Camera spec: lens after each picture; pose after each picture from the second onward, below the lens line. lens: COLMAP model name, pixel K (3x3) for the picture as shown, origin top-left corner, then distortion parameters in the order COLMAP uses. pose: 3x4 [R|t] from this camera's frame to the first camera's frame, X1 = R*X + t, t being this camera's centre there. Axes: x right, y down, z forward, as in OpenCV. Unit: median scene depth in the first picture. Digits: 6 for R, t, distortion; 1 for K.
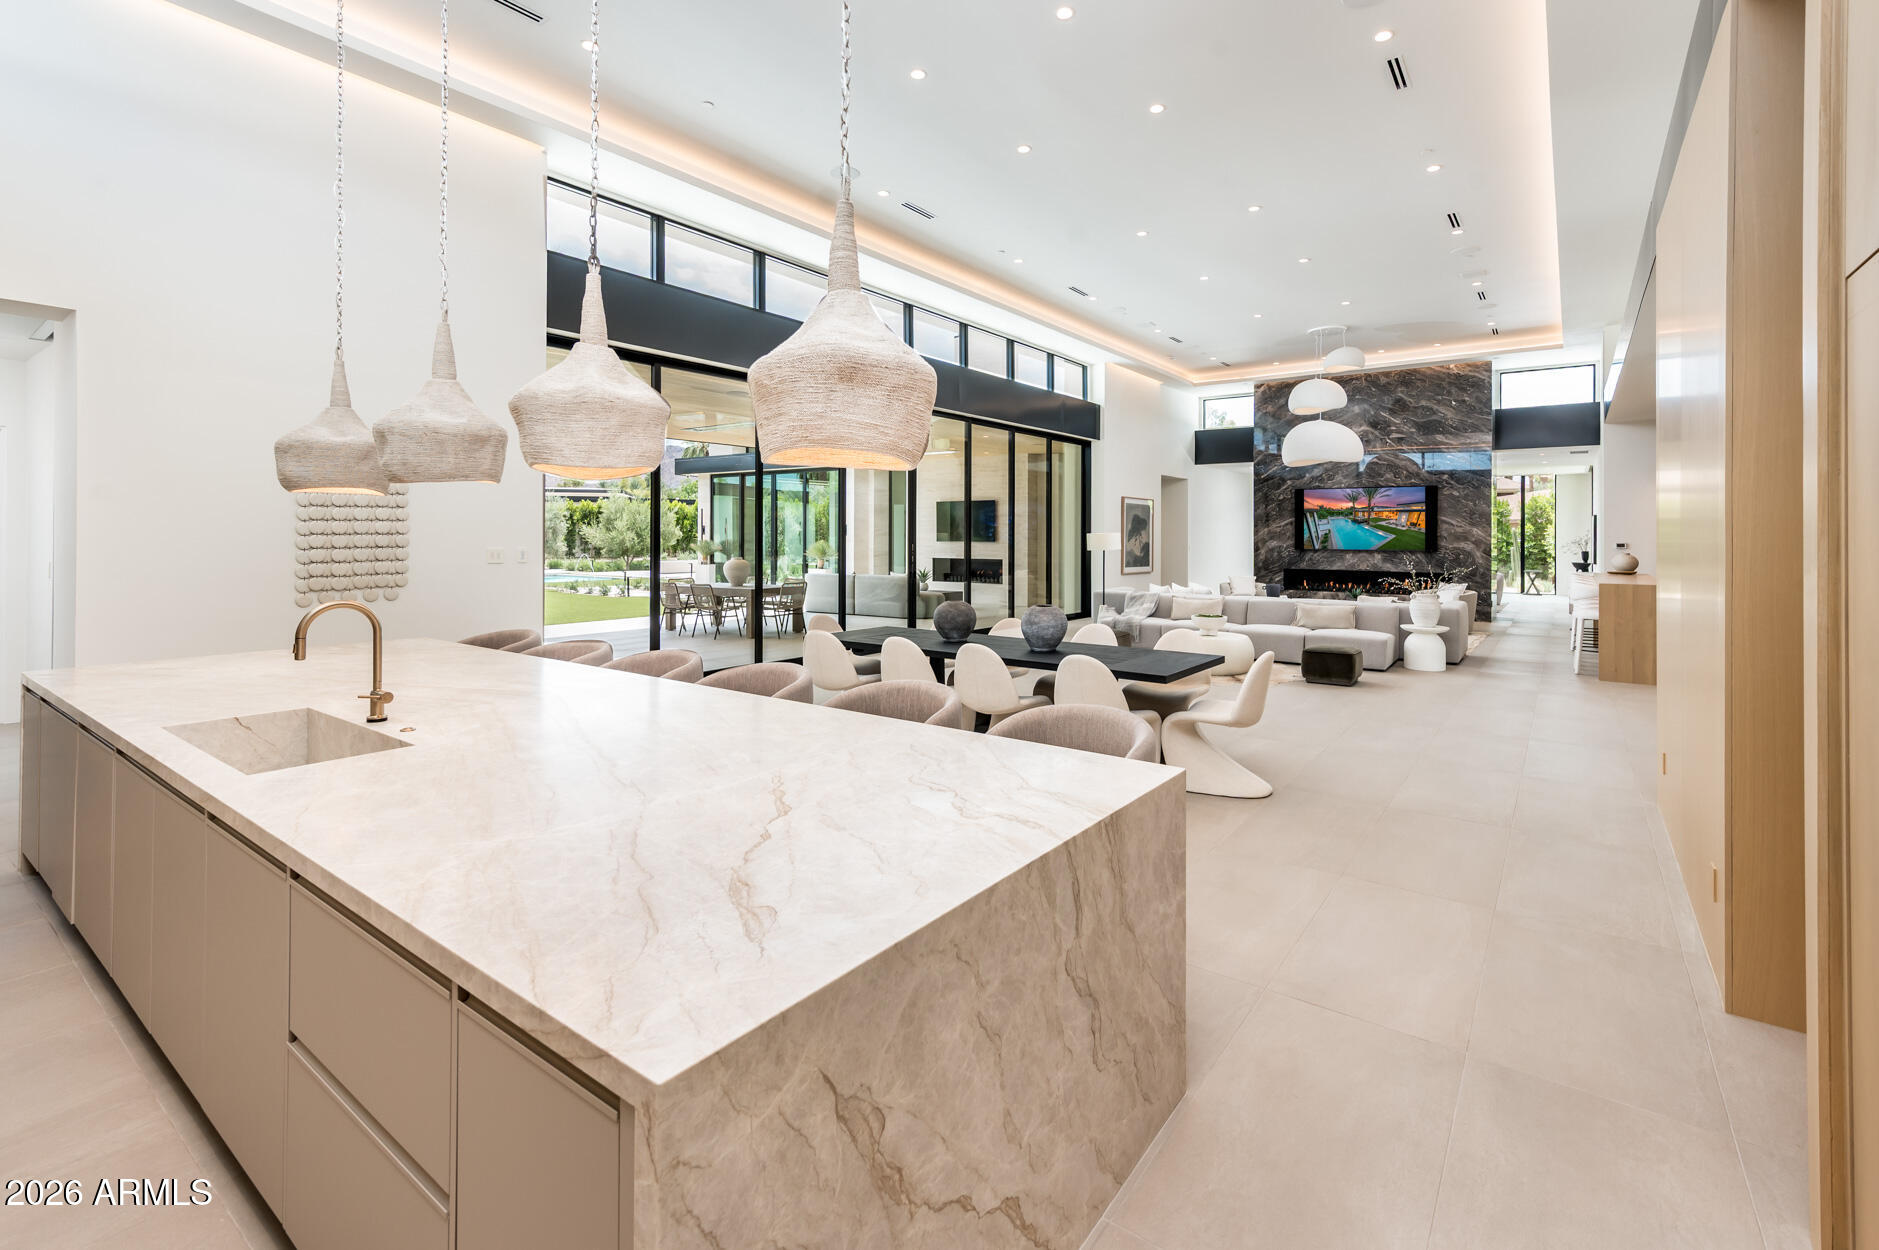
lens RADIAL K [[799.7, 0, 967.6], [0, 799.7, 526.2], [0, 0, 1]] dist [-0.006440, 0.005077]
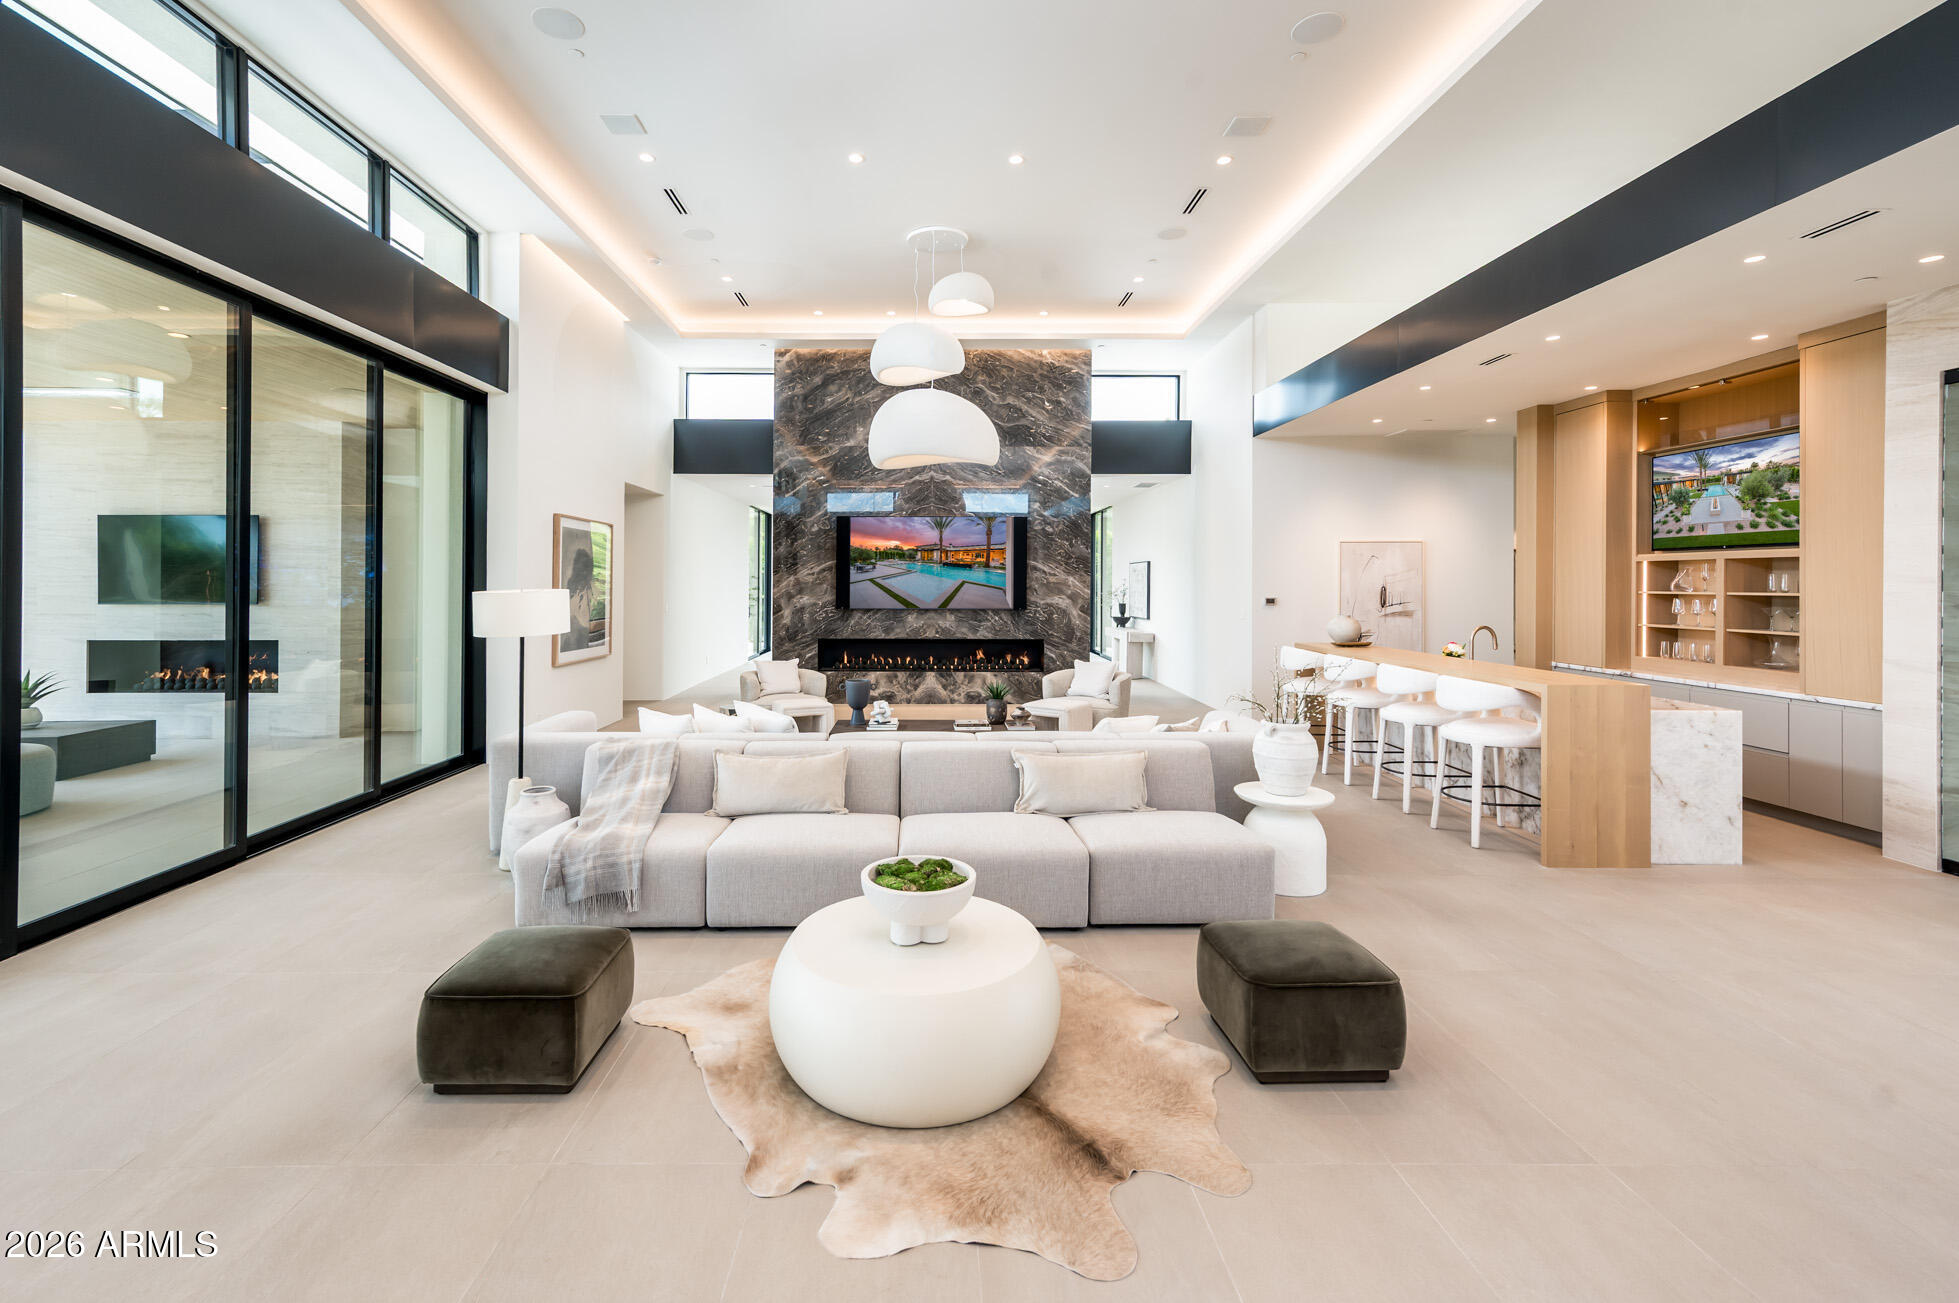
lens RADIAL K [[833.8, 0, 929.1], [0, 833.8, 581.1], [0, 0, 1]] dist [-0.006440, 0.005077]
pose [[0.803497, -0.002229, 0.595305, 0.118380], [-0.003675, 0.999955, 0.008703, 0.000167], [-0.595298, -0.009180, 0.803453, 0.742749]]
